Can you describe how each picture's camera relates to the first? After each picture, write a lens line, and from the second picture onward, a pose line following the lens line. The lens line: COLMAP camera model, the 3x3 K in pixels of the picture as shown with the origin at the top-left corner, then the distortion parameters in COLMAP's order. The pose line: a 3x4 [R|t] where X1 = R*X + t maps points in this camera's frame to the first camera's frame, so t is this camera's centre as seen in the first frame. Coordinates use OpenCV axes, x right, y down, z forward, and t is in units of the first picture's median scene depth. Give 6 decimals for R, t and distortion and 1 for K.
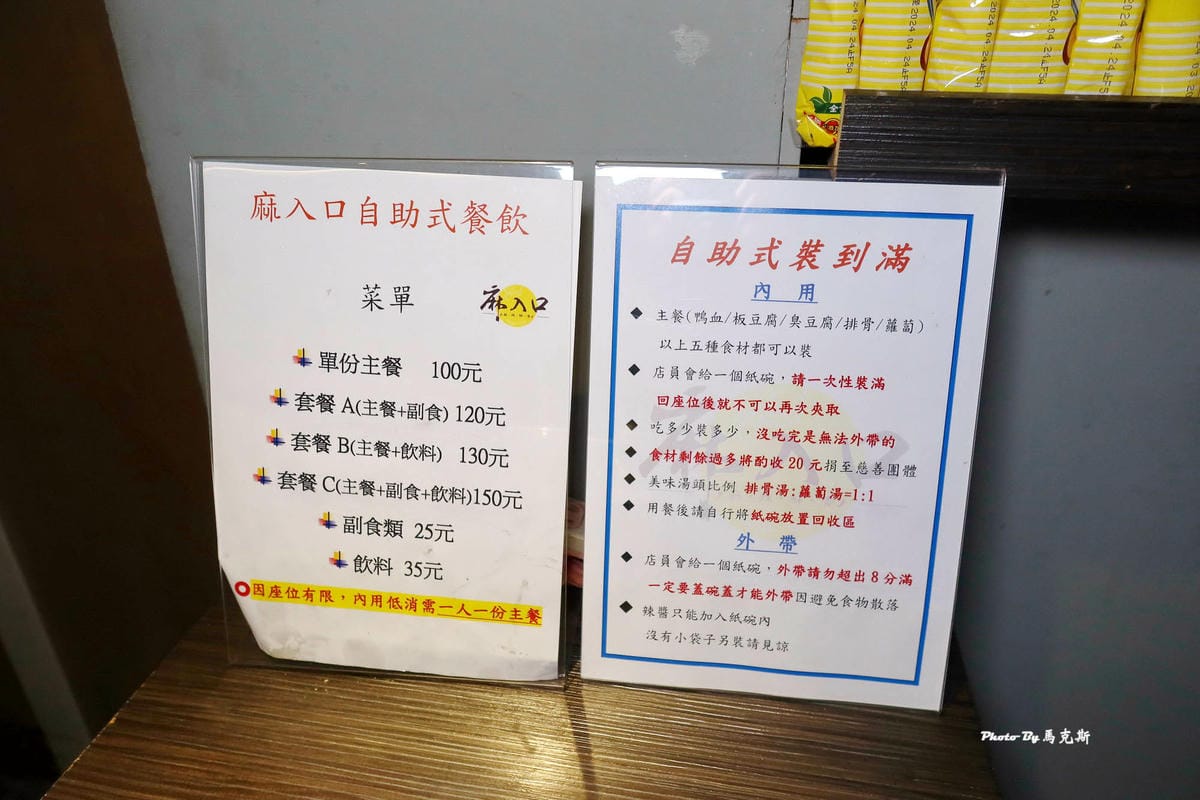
lens RADIAL K [[812.6, 0, 601.4], [0, 812.6, 403.2], [0, 0, 1]] dist [-0.006407, -0.002692]
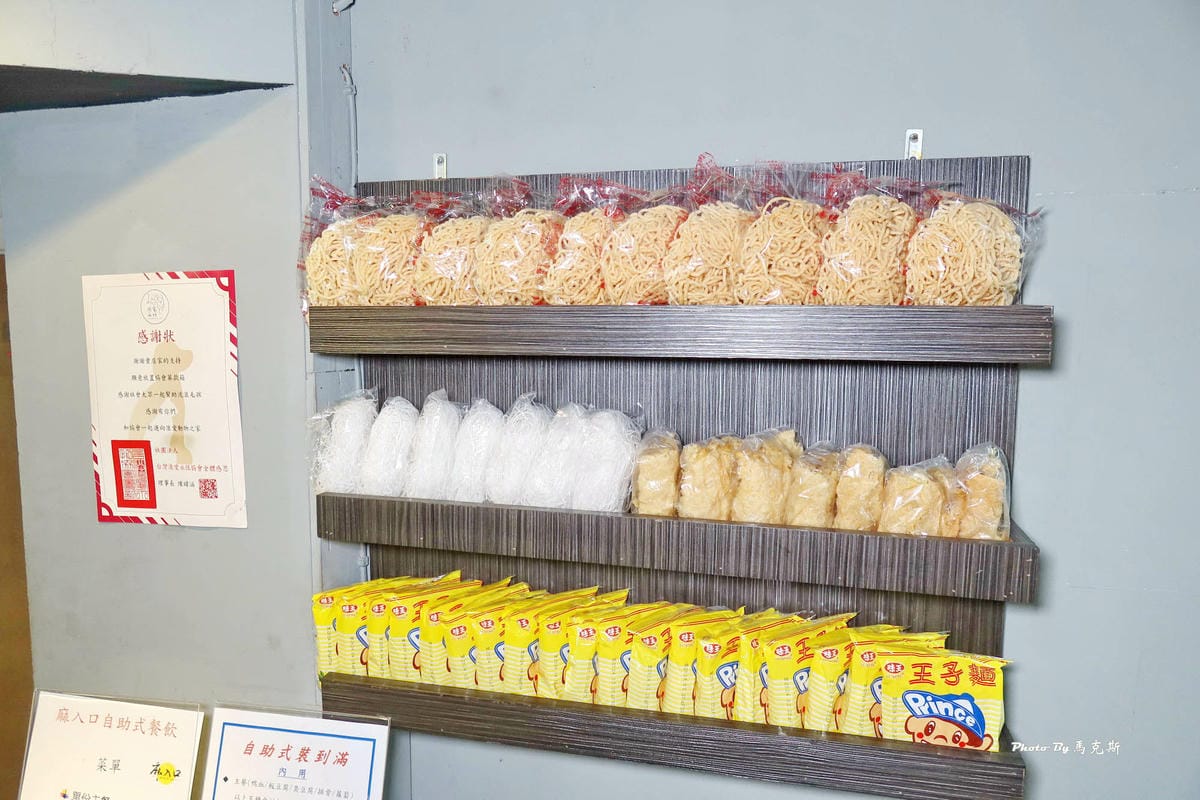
lens RADIAL K [[812.6, 0, 599.3], [0, 812.6, 398.5], [0, 0, 1]] dist [-0.006407, -0.002692]
pose [[0.998338, 0.013203, -0.056100, 1.065901], [-0.033805, 0.922513, -0.384483, -0.241192], [0.046677, 0.385740, 0.921426, -1.161039]]
